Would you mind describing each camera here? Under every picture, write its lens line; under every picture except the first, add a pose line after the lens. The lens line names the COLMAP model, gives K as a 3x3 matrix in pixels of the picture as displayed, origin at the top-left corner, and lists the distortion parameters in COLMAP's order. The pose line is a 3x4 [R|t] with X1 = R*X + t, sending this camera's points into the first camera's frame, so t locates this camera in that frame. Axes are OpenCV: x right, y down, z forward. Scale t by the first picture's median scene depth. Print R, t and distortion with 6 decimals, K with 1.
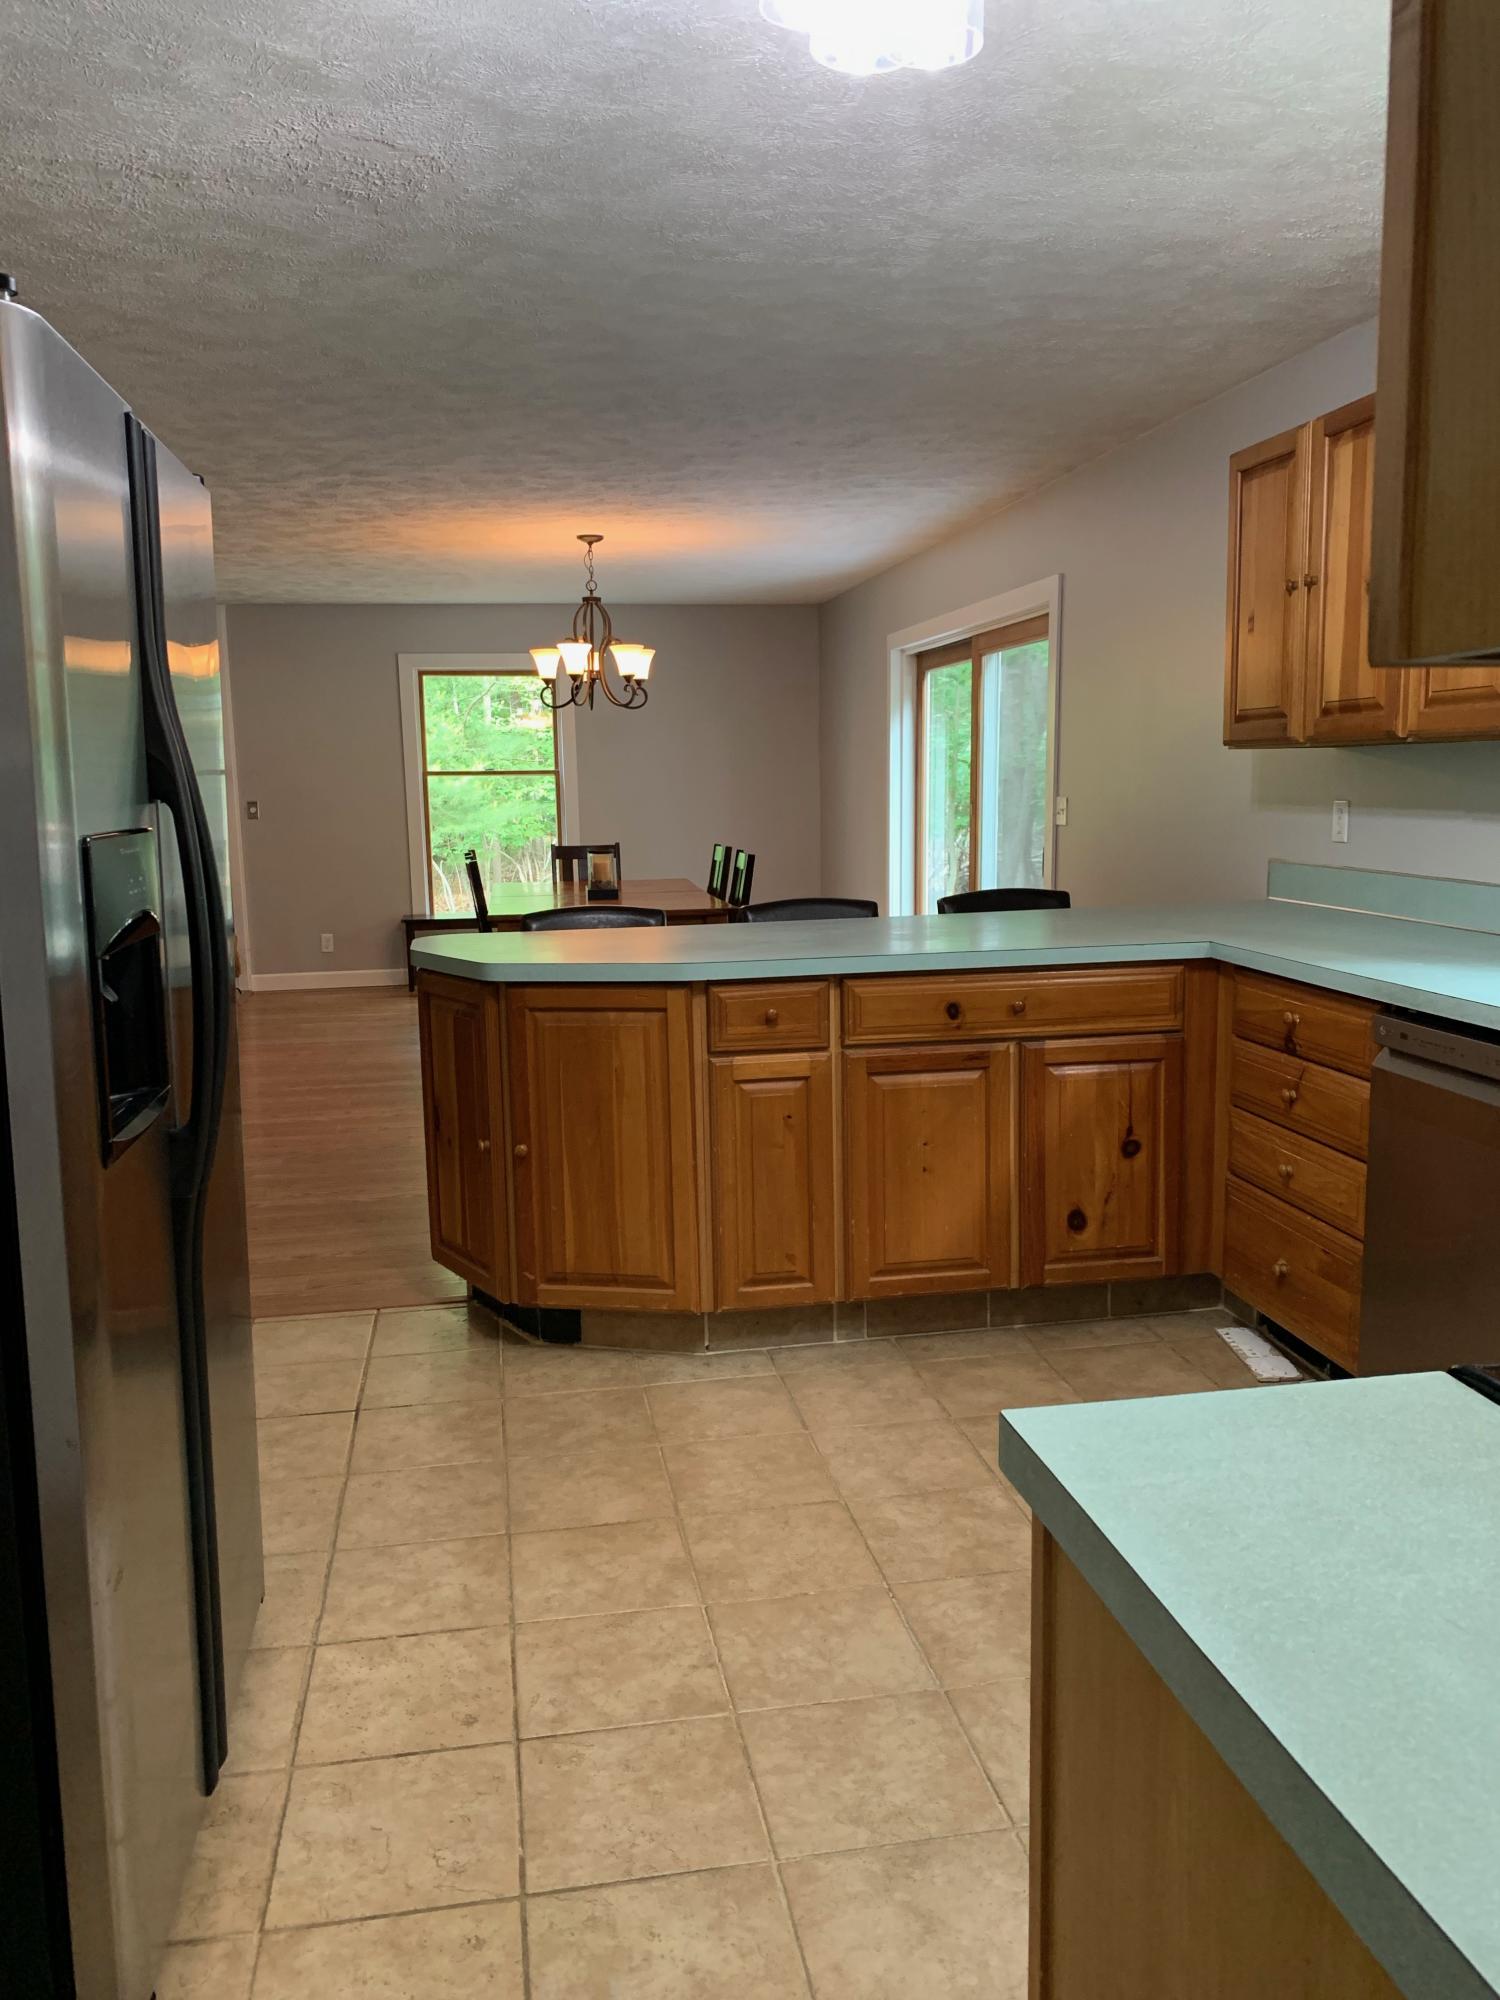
lens RADIAL K [[1524.6, 0, 745.5], [0, 1524.6, 996.2], [0, 0, 1]] dist [0.015772, -0.016333]
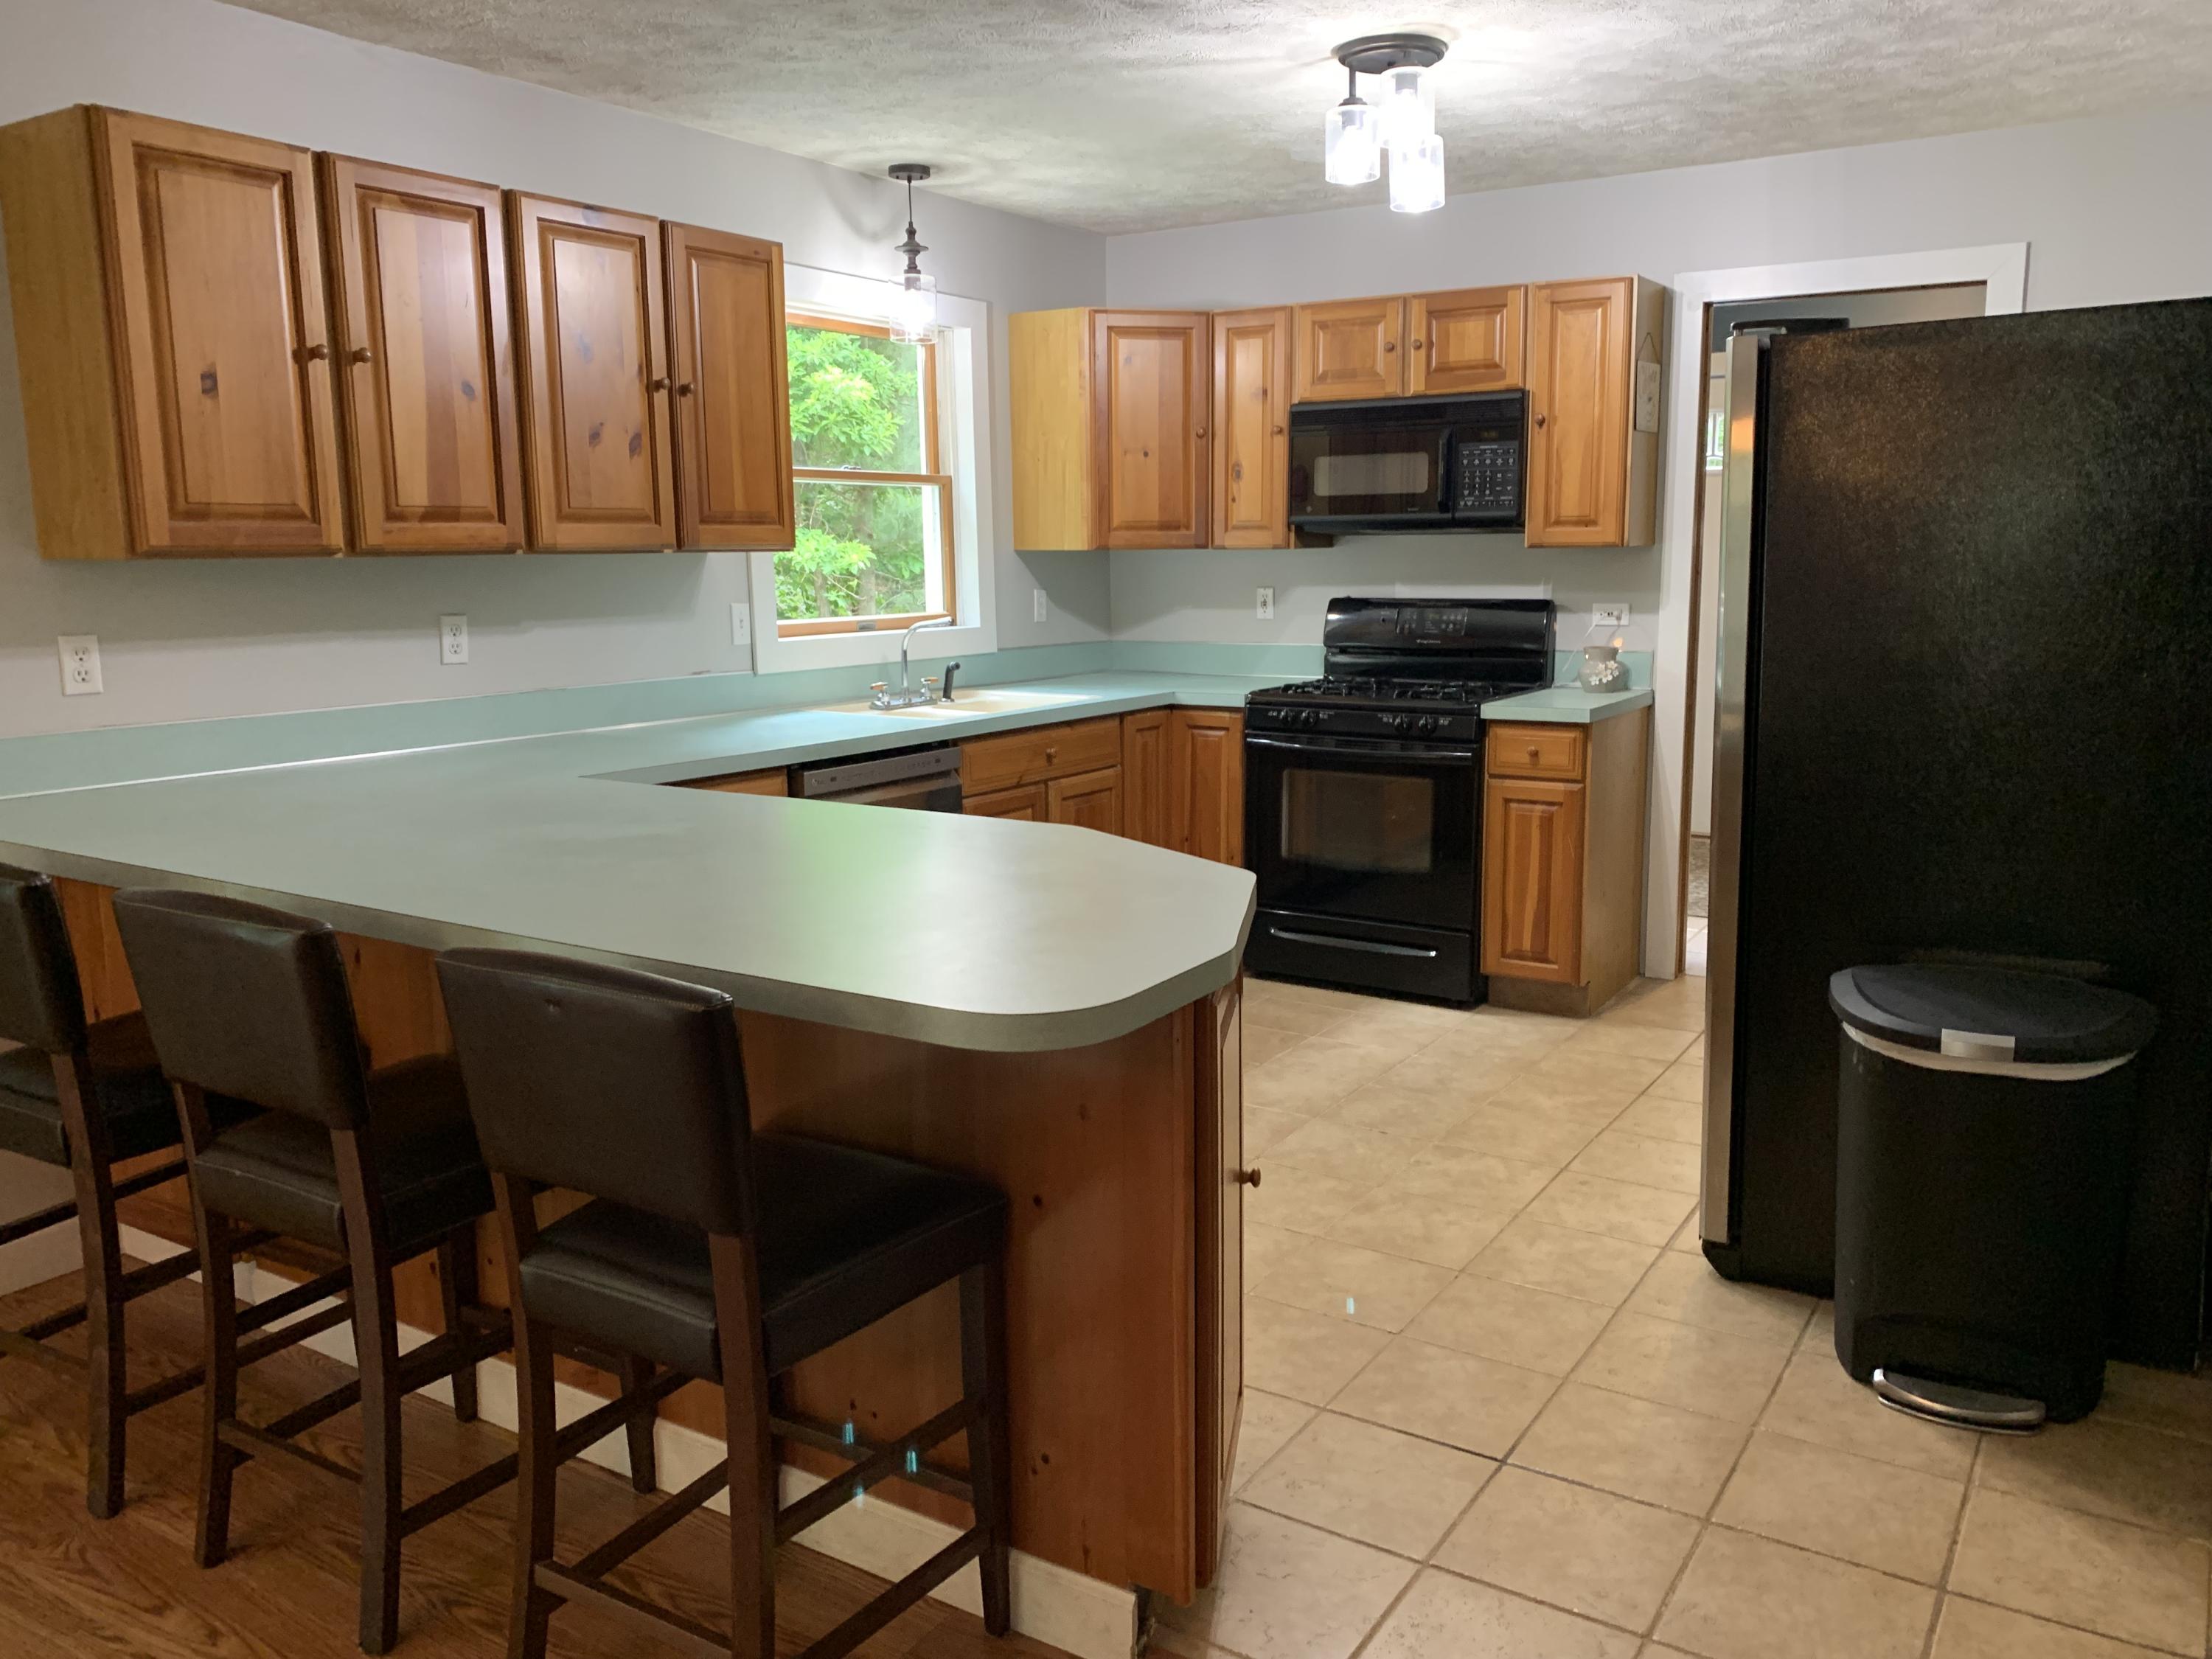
lens RADIAL K [[1686.2, 0, 1179.9], [0, 1686.2, 827.5], [0, 0, 1]] dist [0.015772, -0.016333]
pose [[-0.755113, -0.084876, 0.650077, -0.787700], [0.119427, 0.957184, 0.263696, -0.292050], [-0.644625, 0.276757, -0.712646, 1.986719]]
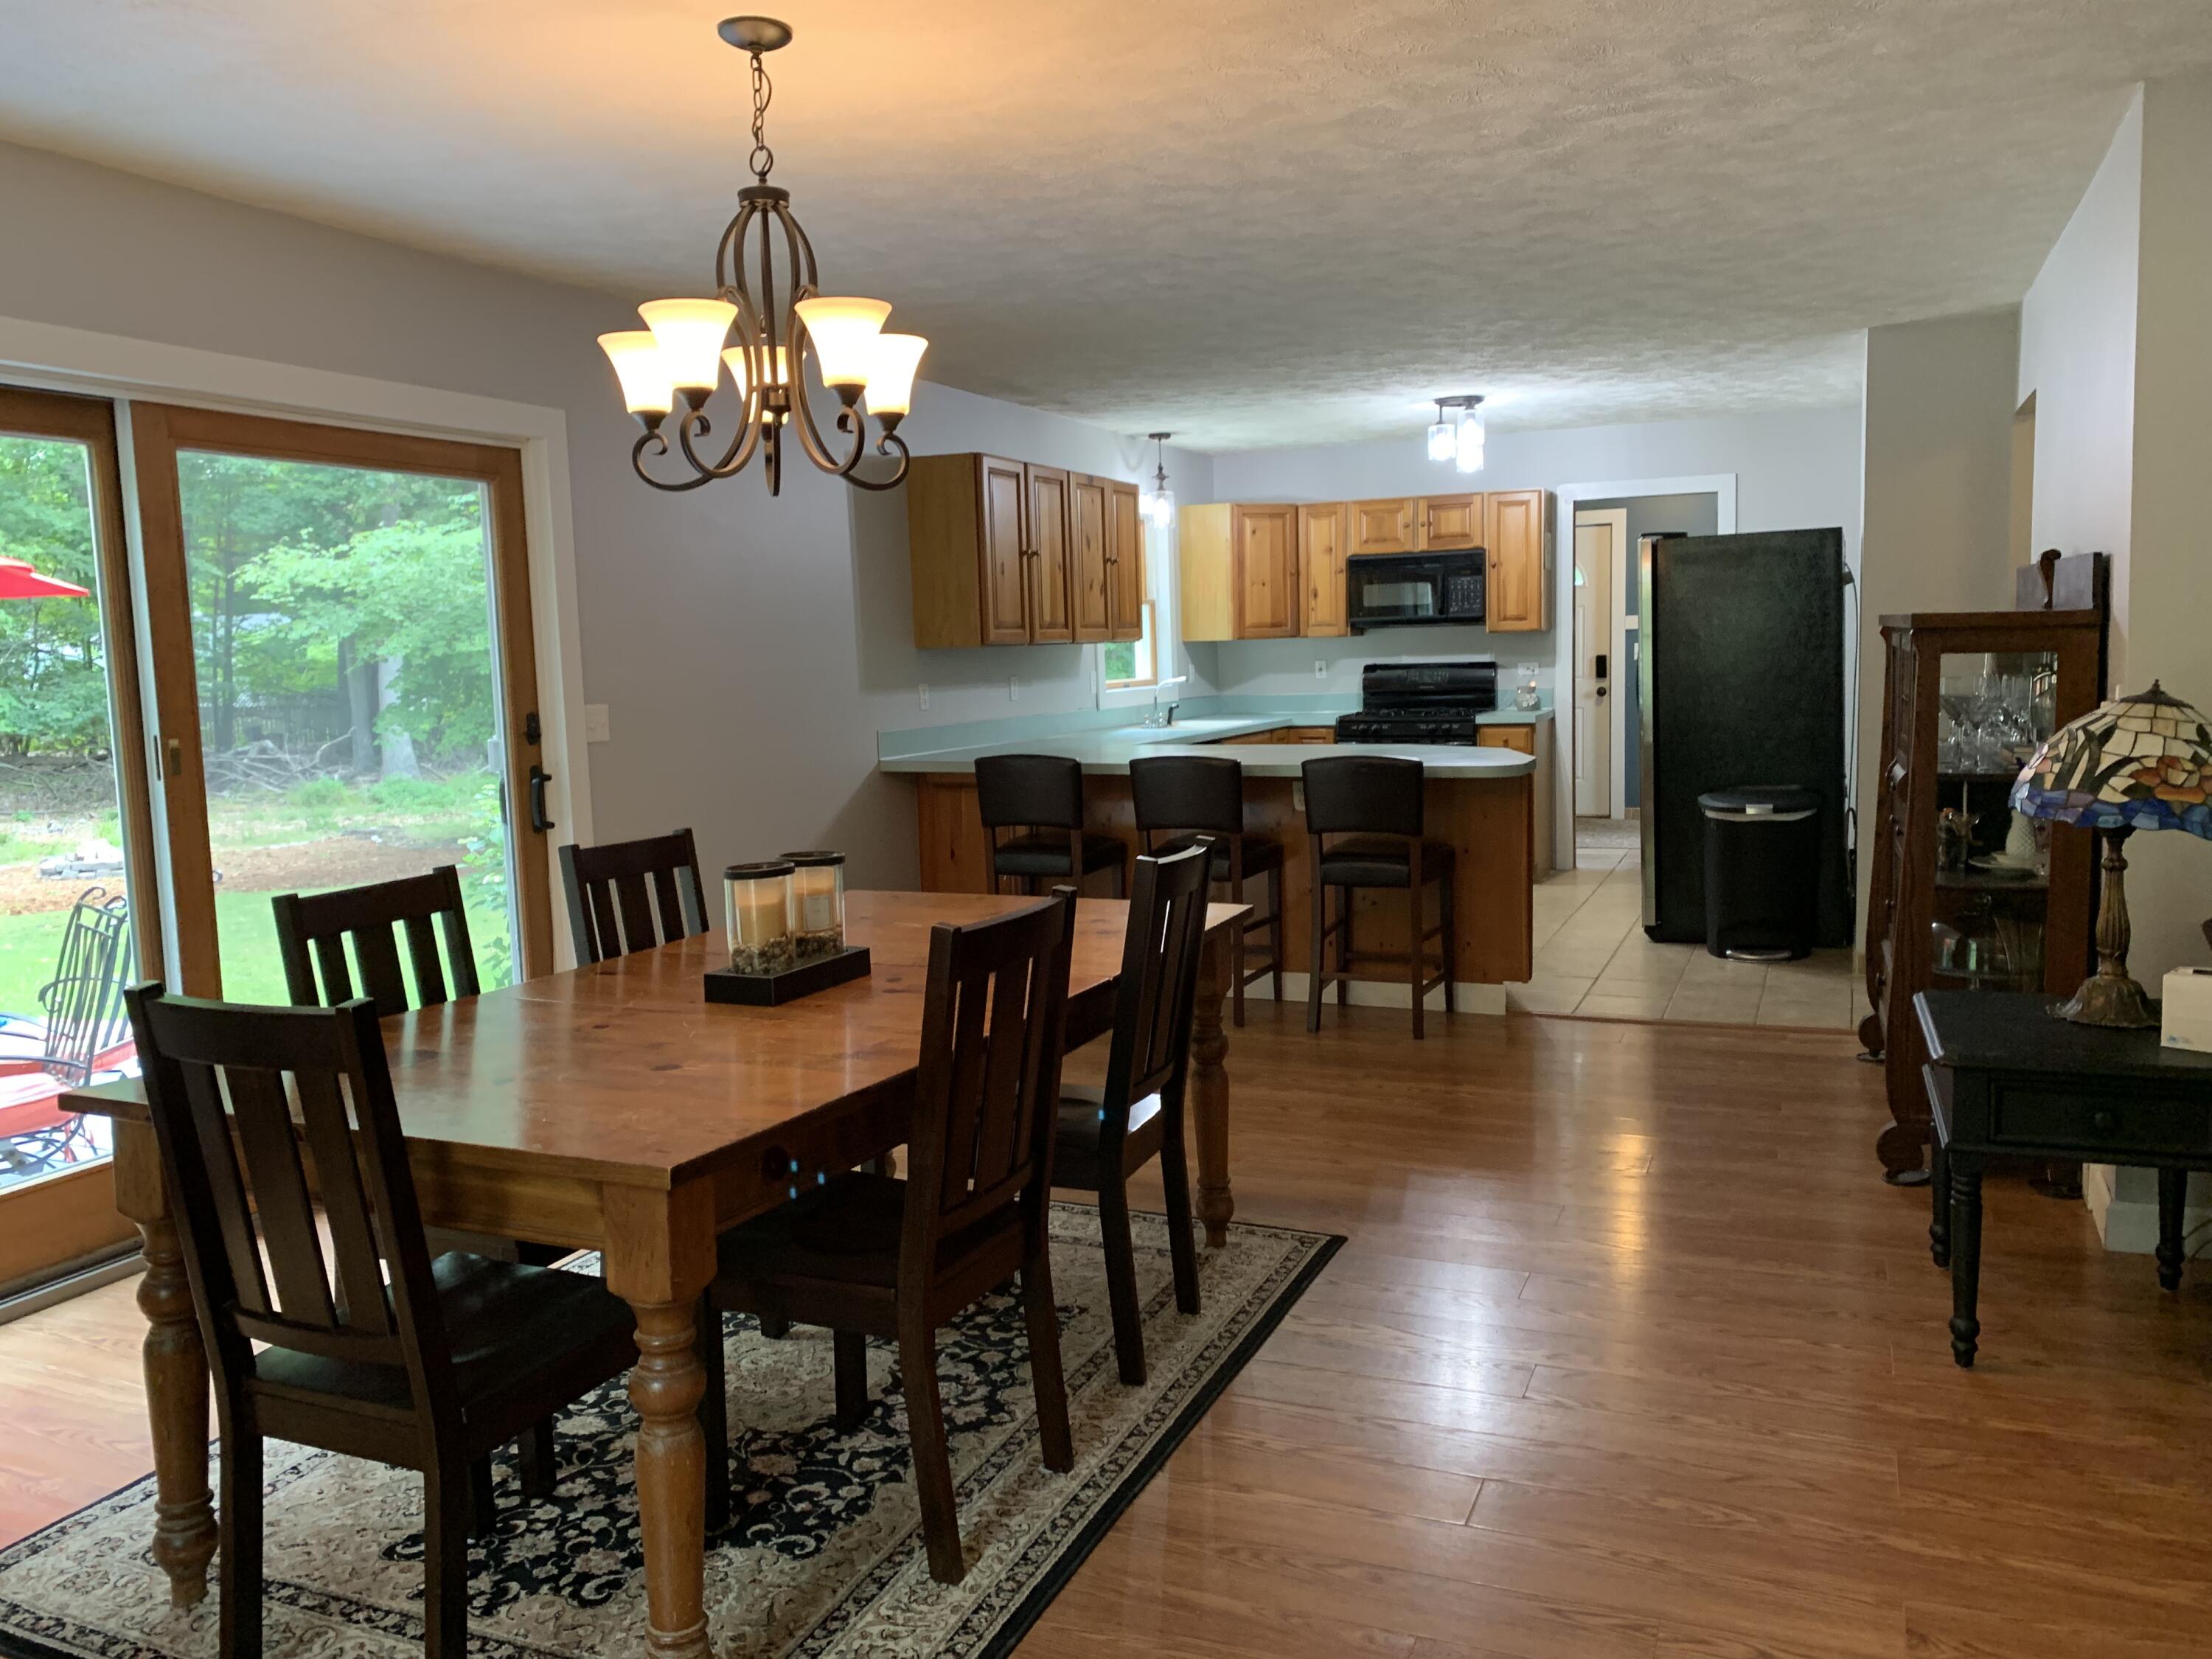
lens RADIAL K [[1686.2, 0, 1147.3], [0, 1686.2, 842.2], [0, 0, 1]] dist [0.015772, -0.016333]
pose [[-0.844629, -0.019478, 0.534998, -1.109676], [0.123952, 0.965068, 0.230825, -0.526857], [-0.520805, 0.261276, -0.812709, 3.653877]]
